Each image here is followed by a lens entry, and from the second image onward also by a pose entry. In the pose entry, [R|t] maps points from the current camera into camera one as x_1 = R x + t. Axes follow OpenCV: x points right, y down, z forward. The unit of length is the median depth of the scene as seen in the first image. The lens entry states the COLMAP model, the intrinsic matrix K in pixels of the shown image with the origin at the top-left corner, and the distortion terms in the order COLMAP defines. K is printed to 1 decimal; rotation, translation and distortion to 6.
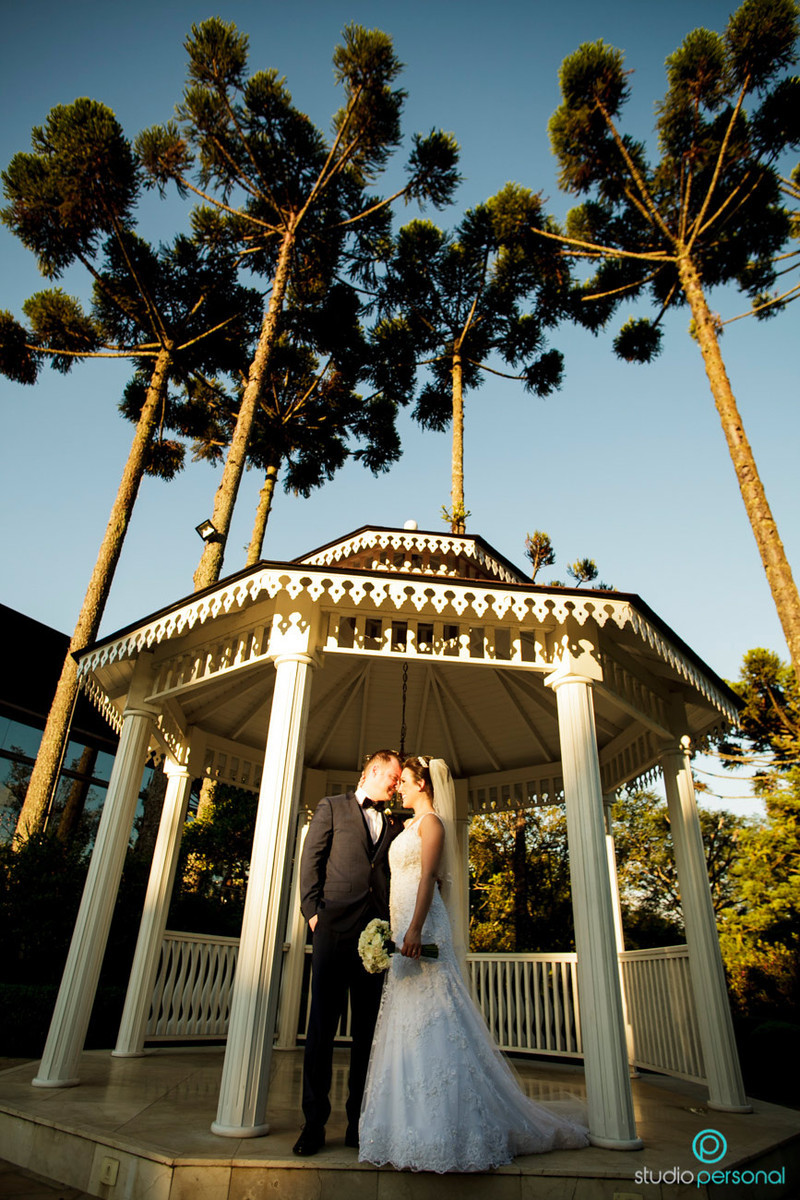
lens RADIAL K [[676.2, 0, 400.0], [0, 676.2, 600.0], [0, 0, 1]] dist [-0.042292, 0.001998]
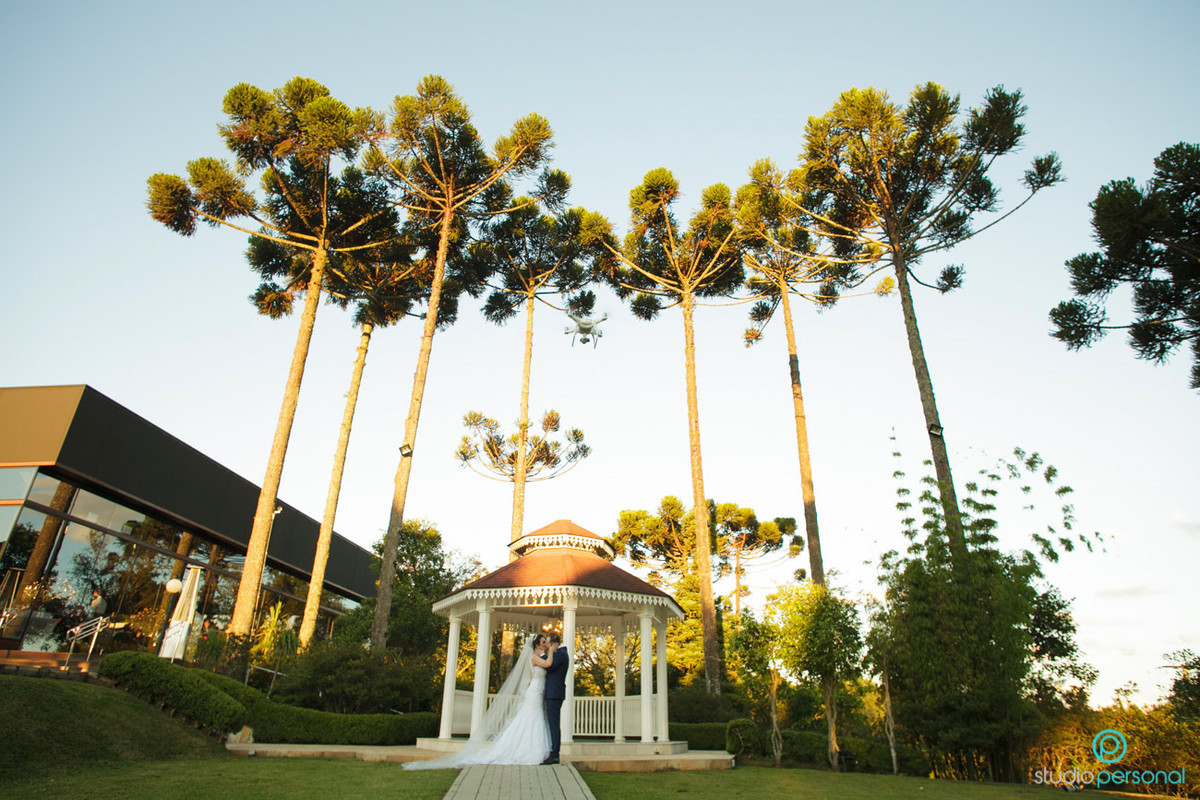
lens RADIAL K [[676.2, 0, 600.0], [0, 676.2, 400.0], [0, 0, 1]] dist [-0.042292, 0.001998]
pose [[0.907090, 0.160739, 0.389039, -0.291666], [-0.186953, 0.981904, 0.030211, -0.203586], [-0.377143, -0.100136, 0.920726, -0.379765]]
